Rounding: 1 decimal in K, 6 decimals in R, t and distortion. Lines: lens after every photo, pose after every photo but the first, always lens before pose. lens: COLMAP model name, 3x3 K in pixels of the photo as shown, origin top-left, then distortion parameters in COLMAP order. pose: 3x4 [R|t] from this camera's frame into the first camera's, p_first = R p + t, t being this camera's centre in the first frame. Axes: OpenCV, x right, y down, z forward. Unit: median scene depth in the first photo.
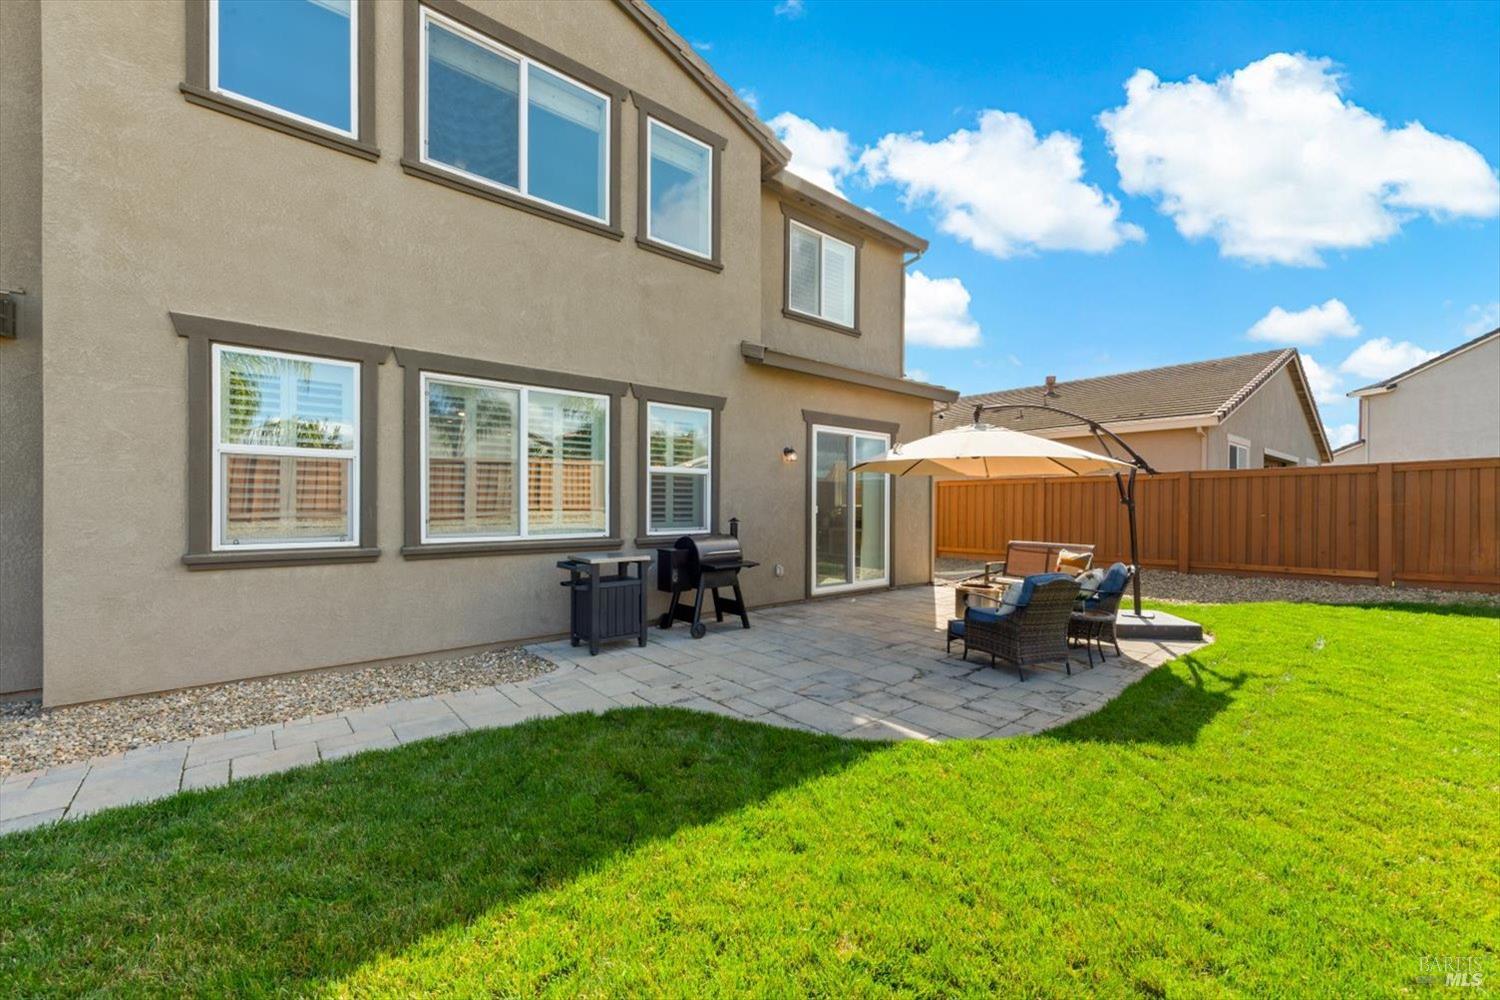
lens RADIAL K [[580.8, 0, 728.8], [0, 580.8, 508.7], [0, 0, 1]] dist [0.007960, -0.000386]
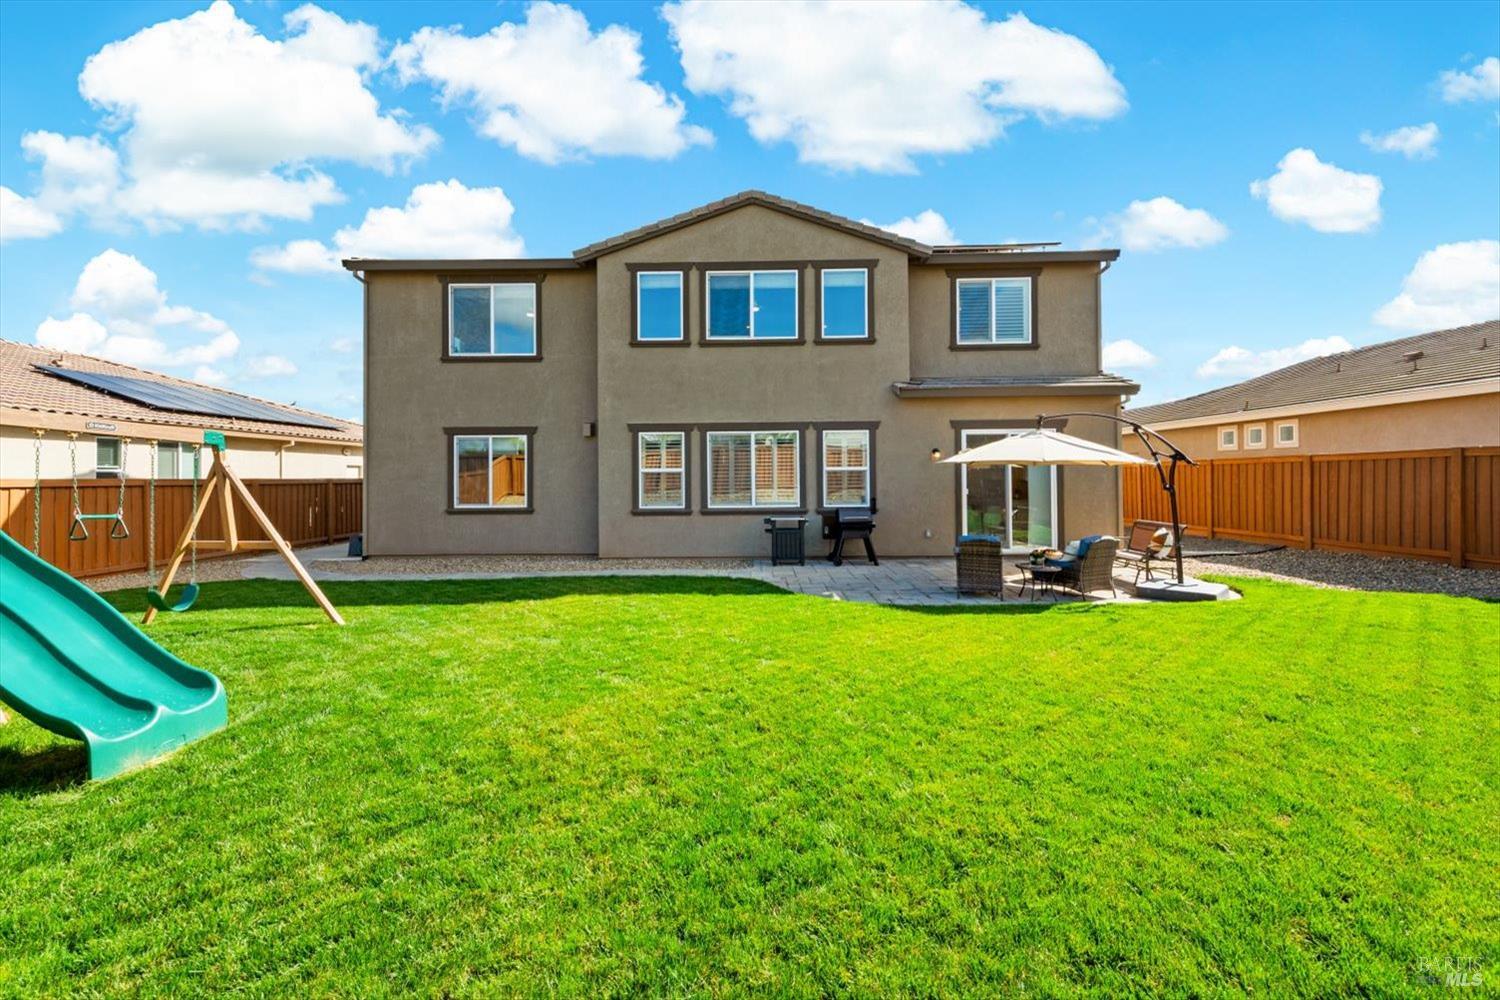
lens RADIAL K [[589.6, 0, 745.4], [0, 589.6, 475.9], [0, 0, 1]] dist [0.006563, -0.000182]
pose [[0.767338, -0.011211, -0.641145, 0.824440], [0.006365, 0.999931, -0.009866, -0.032071], [0.641211, 0.003490, 0.767356, -0.516915]]
